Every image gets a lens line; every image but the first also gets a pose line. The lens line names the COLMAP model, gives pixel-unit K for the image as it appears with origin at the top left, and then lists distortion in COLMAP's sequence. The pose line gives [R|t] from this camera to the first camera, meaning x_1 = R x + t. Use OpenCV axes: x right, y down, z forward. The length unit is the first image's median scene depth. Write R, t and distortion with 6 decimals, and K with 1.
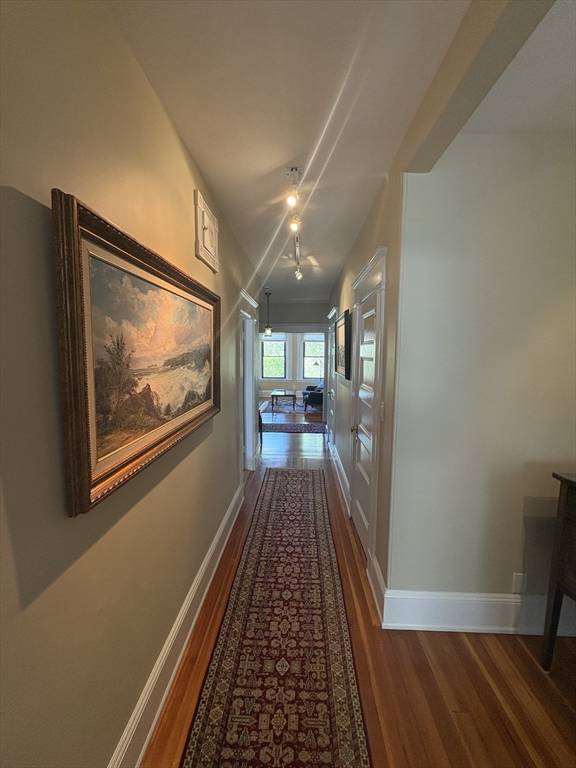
lens RADIAL K [[304.7, 0, 289.1], [0, 304.7, 382.2], [0, 0, 1]] dist [0.001136, 0.000144]
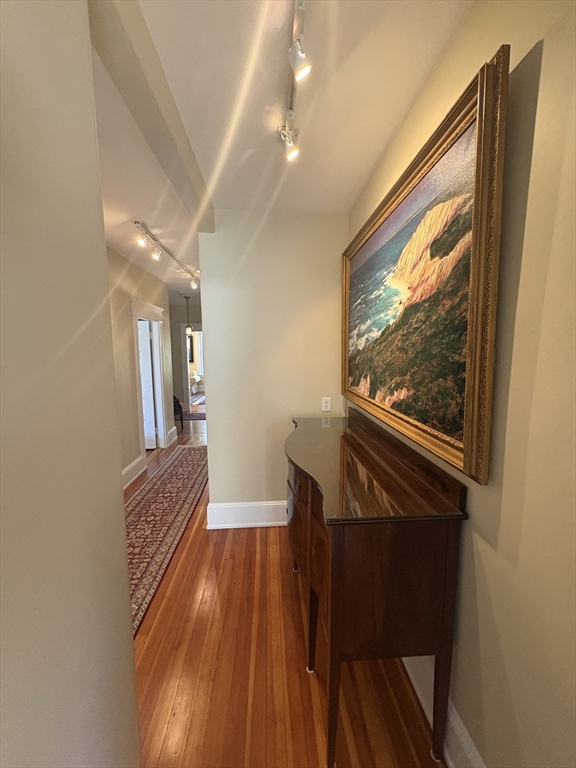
lens RADIAL K [[304.7, 0, 287.7], [0, 304.7, 384.6], [0, 0, 1]] dist [0.001136, 0.000144]
pose [[0.994545, -0.028656, 0.100296, 0.307480], [0.026526, 0.999395, 0.022511, 0.032089], [-0.100880, -0.019728, 0.994703, -0.289822]]
